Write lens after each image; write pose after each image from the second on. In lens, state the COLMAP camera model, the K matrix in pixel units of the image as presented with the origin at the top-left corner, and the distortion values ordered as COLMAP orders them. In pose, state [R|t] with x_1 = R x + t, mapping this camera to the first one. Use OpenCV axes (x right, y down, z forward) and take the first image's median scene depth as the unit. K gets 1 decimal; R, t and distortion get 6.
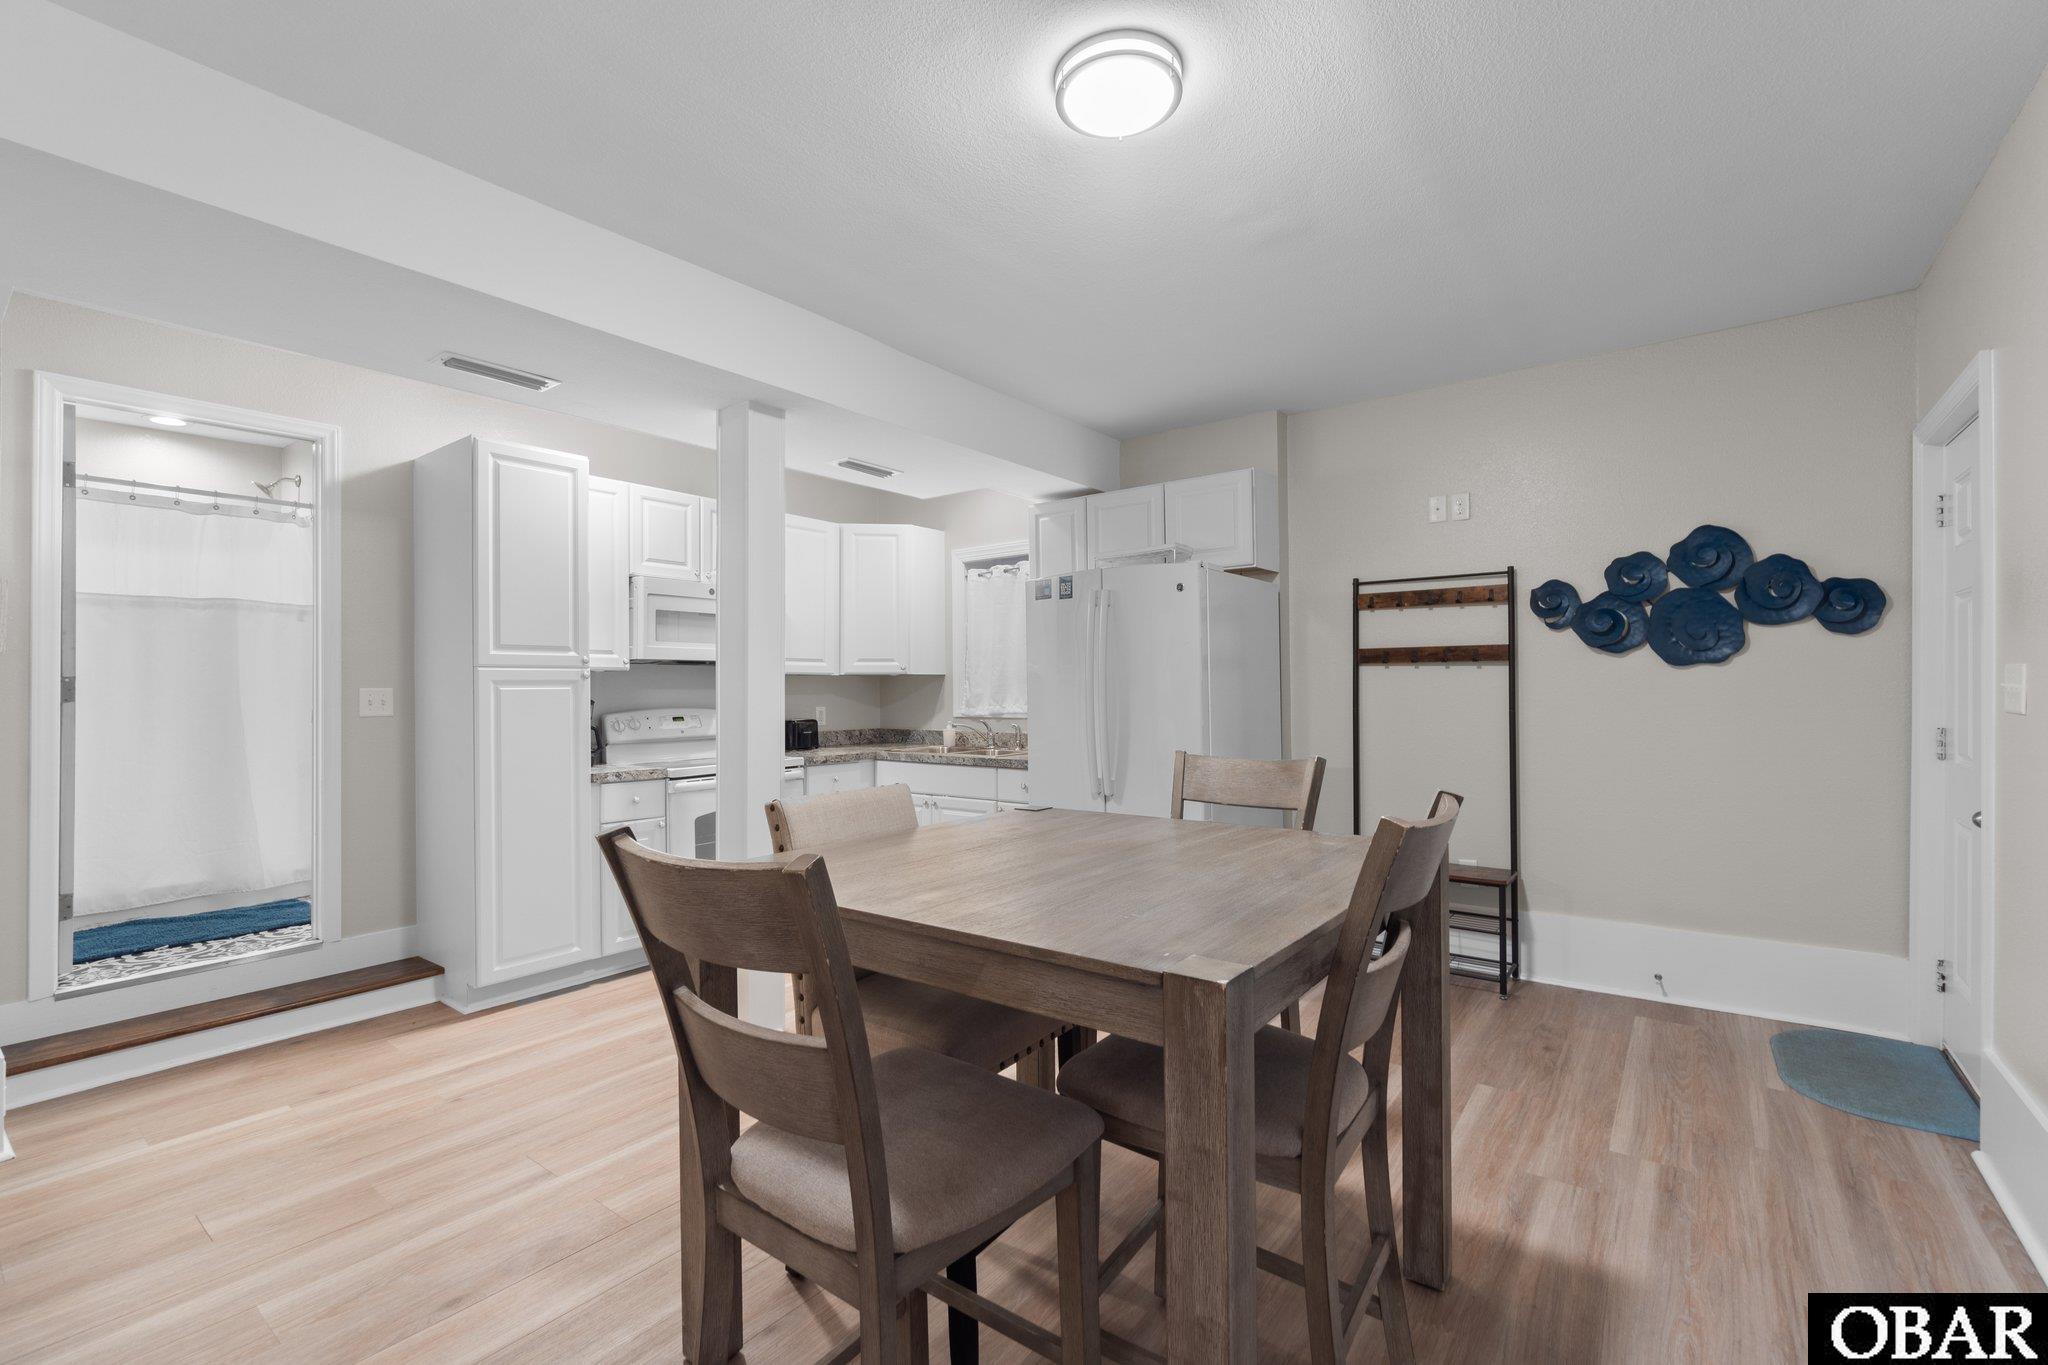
lens RADIAL K [[882.0, 0, 1026.3], [0, 882.0, 681.2], [0, 0, 1]] dist [-0.013763, 0.001065]
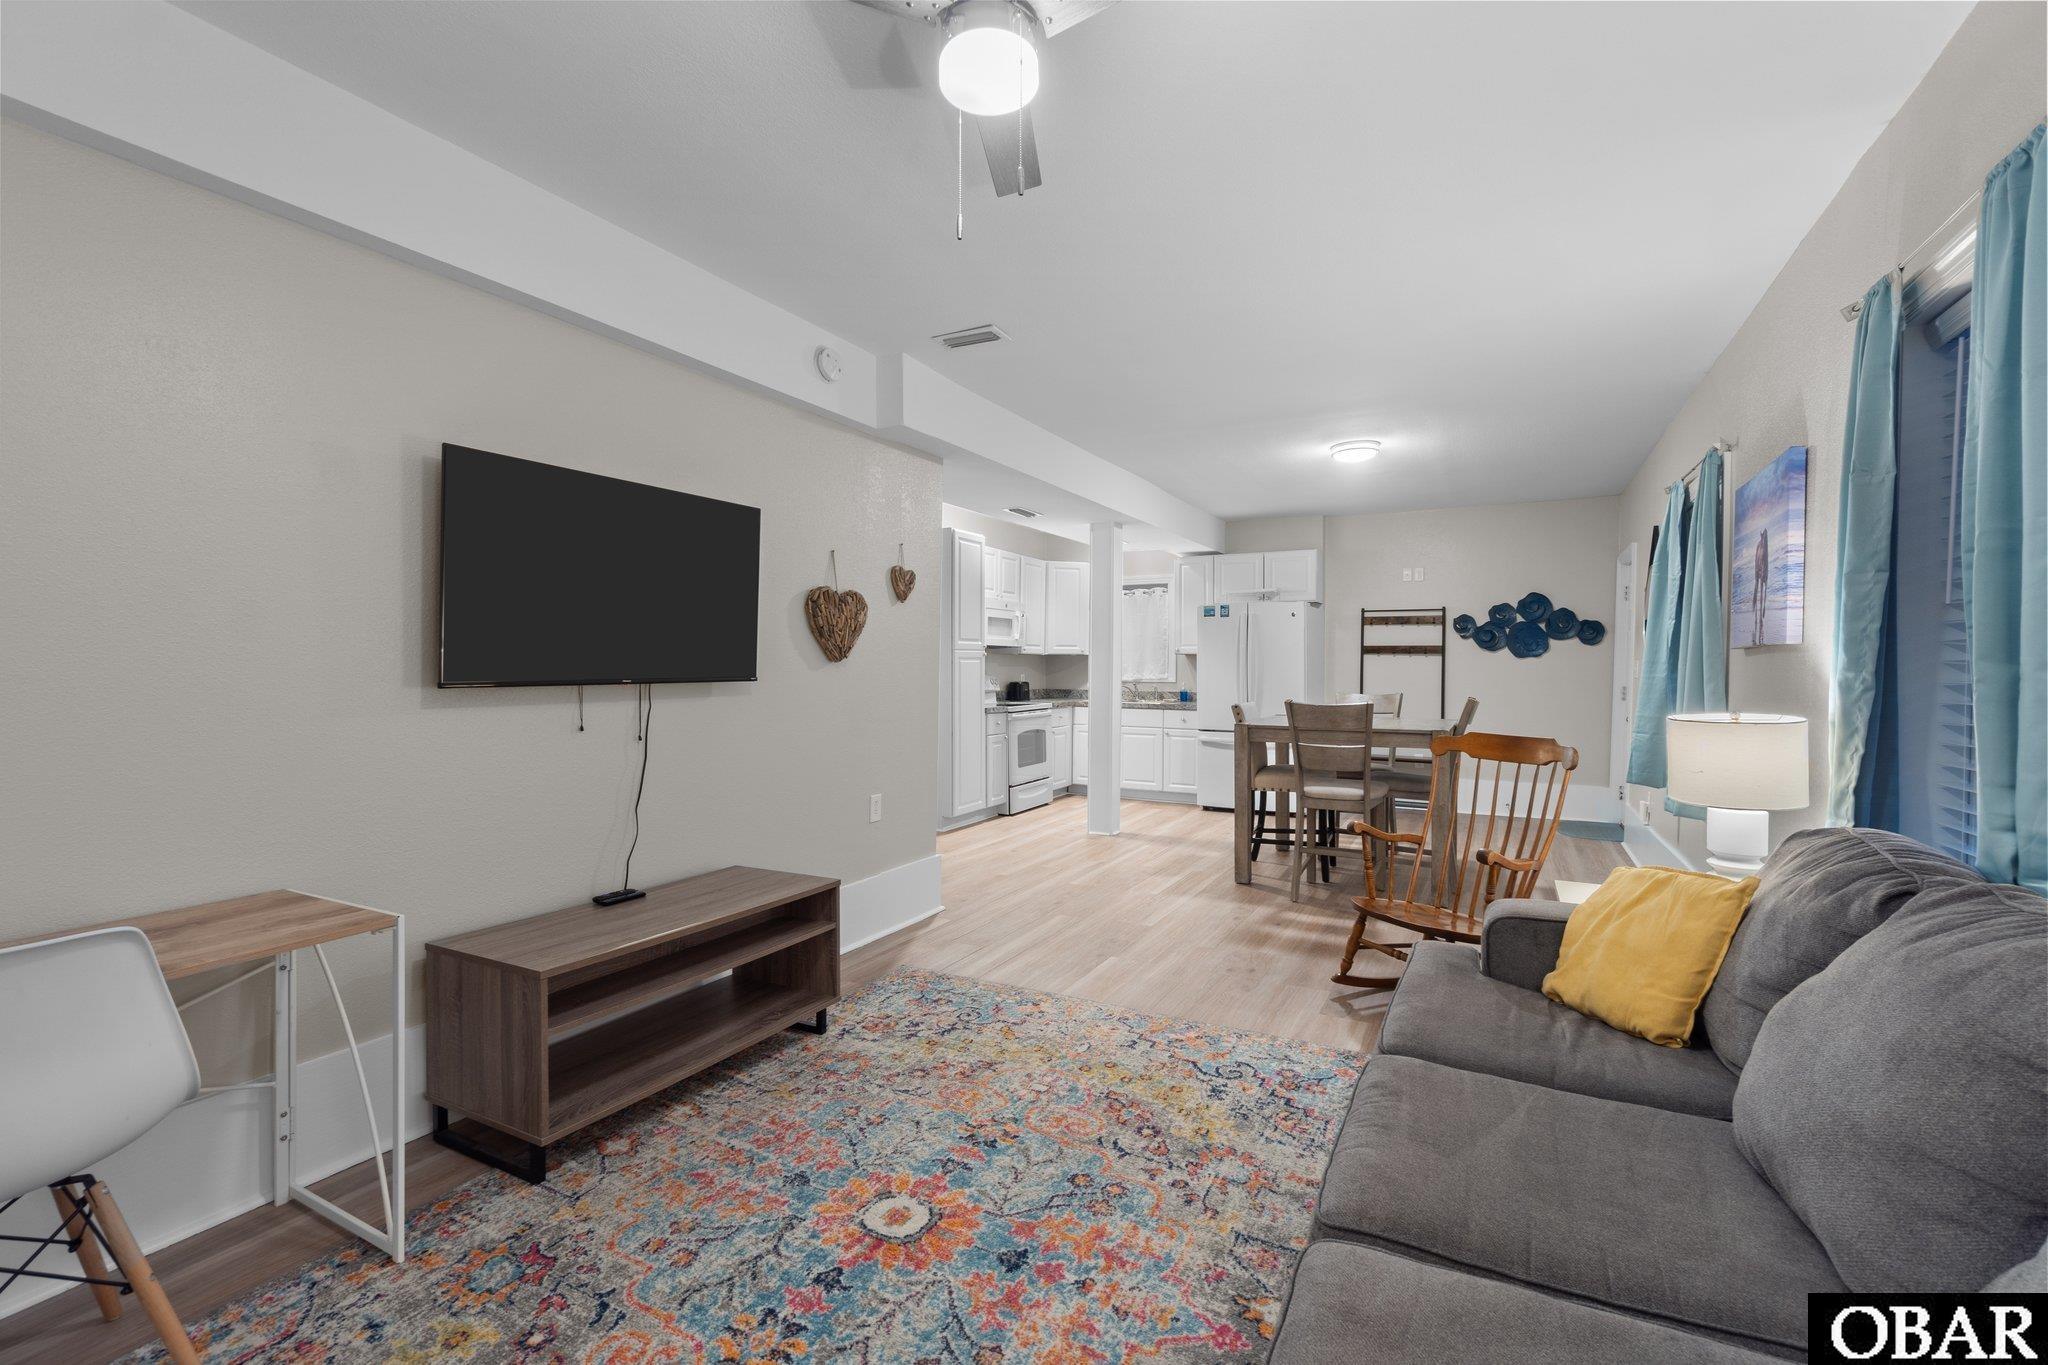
lens RADIAL K [[882.0, 0, 1027.9], [0, 882.0, 683.0], [0, 0, 1]] dist [-0.013763, 0.001065]
pose [[0.987722, 0.008032, 0.156013, -0.624595], [-0.012675, 0.999505, 0.028787, -0.001799], [-0.155705, -0.030411, 0.987335, -0.750178]]
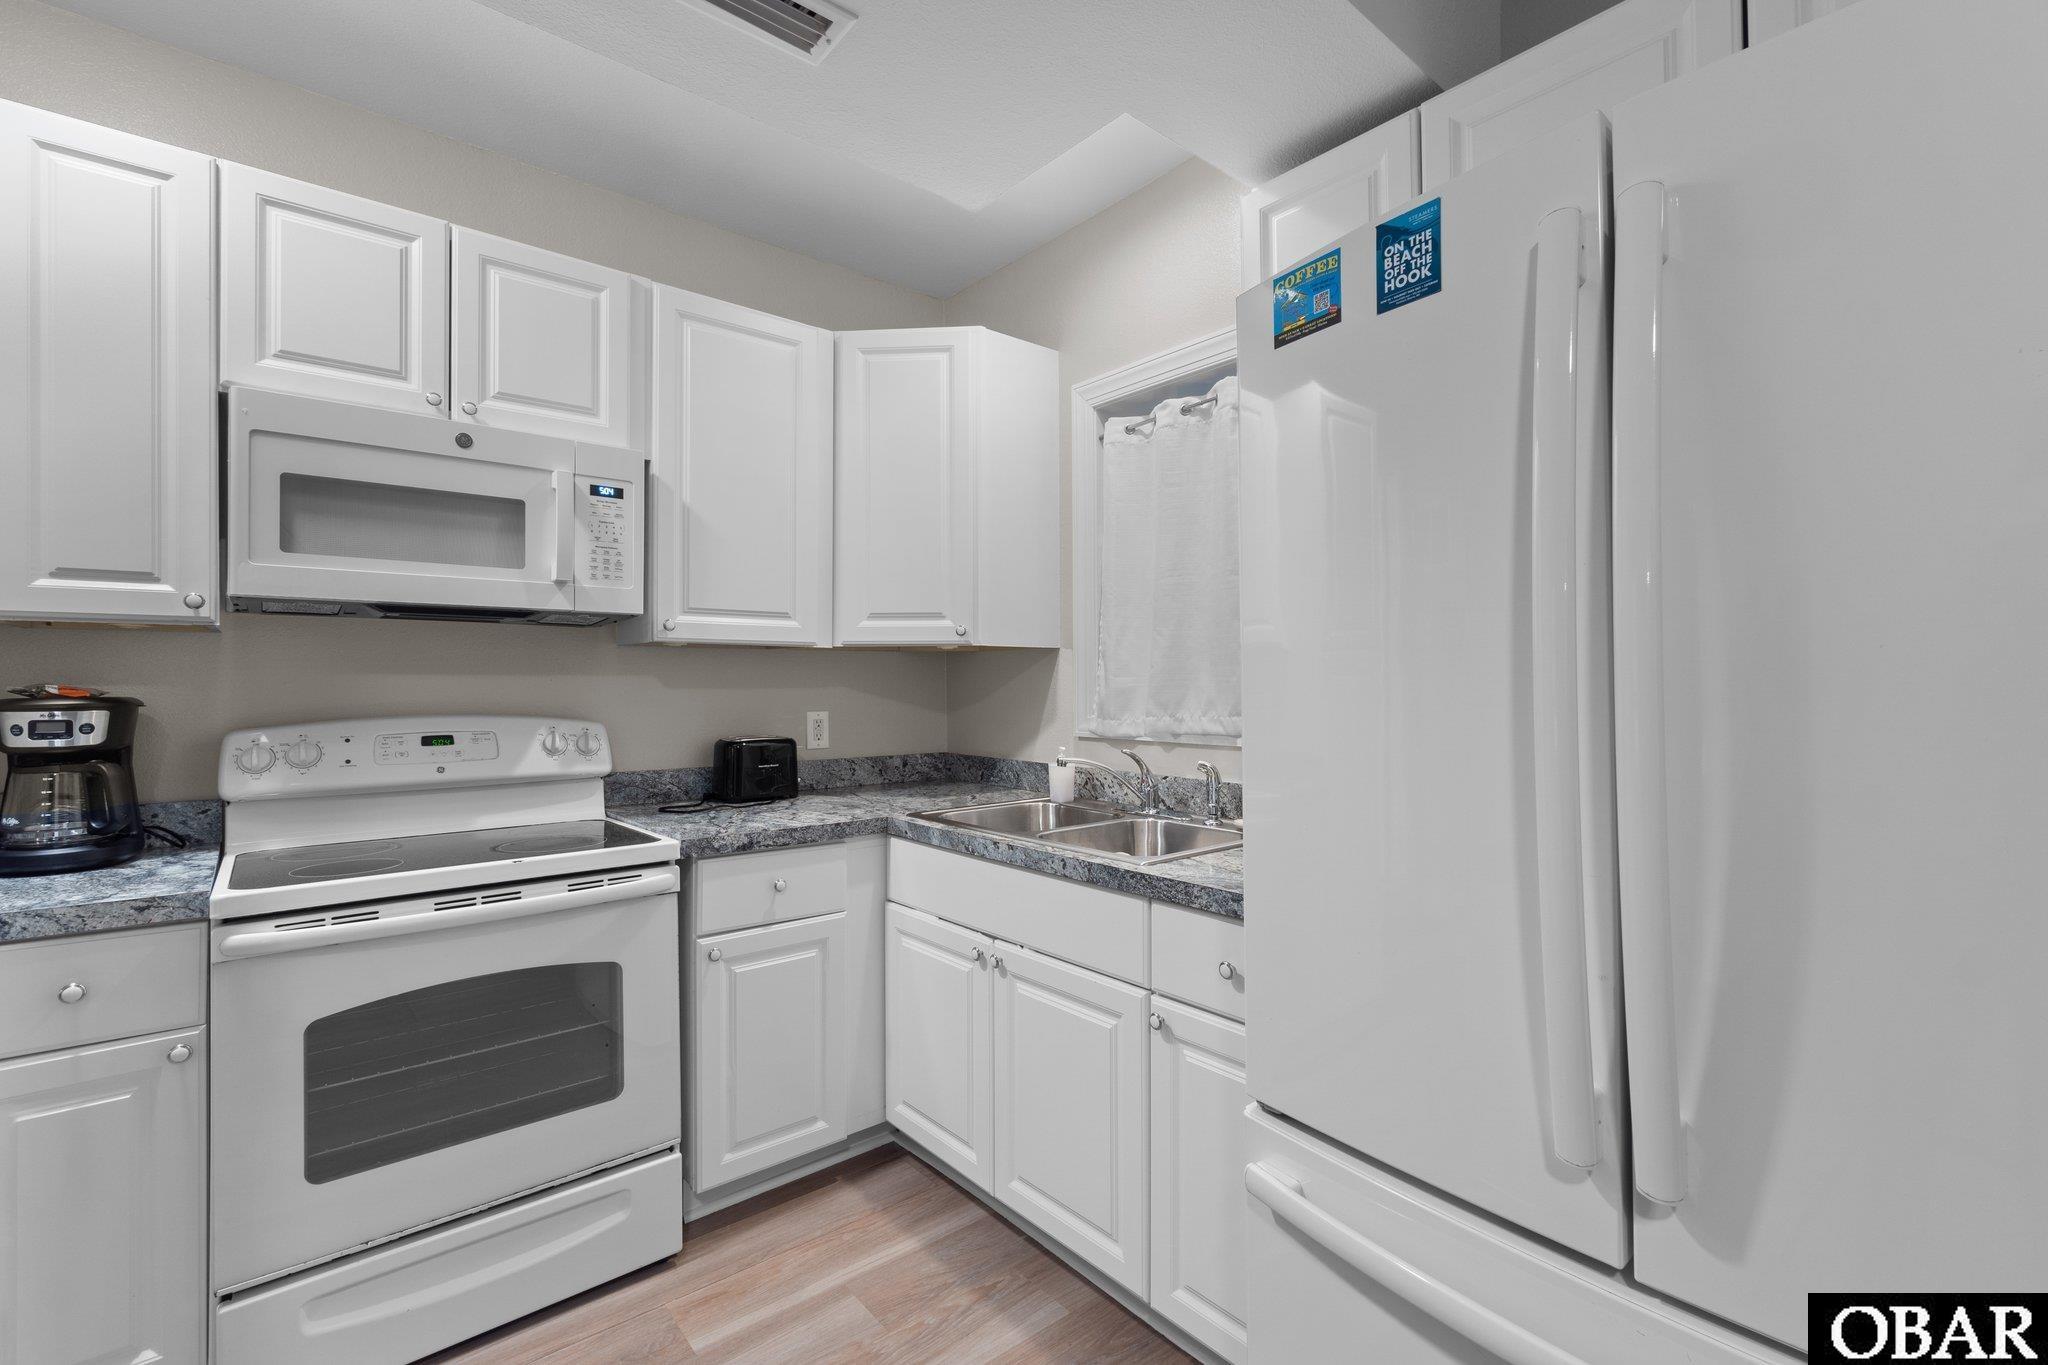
lens RADIAL K [[882.0, 0, 1033.5], [0, 882.0, 673.1], [0, 0, 1]] dist [-0.013763, 0.001065]
pose [[0.977108, 0.001903, -0.212736, -0.004400], [-0.002337, 0.999996, -0.001788, 0.009739], [0.212732, 0.002244, 0.977108, 0.700738]]
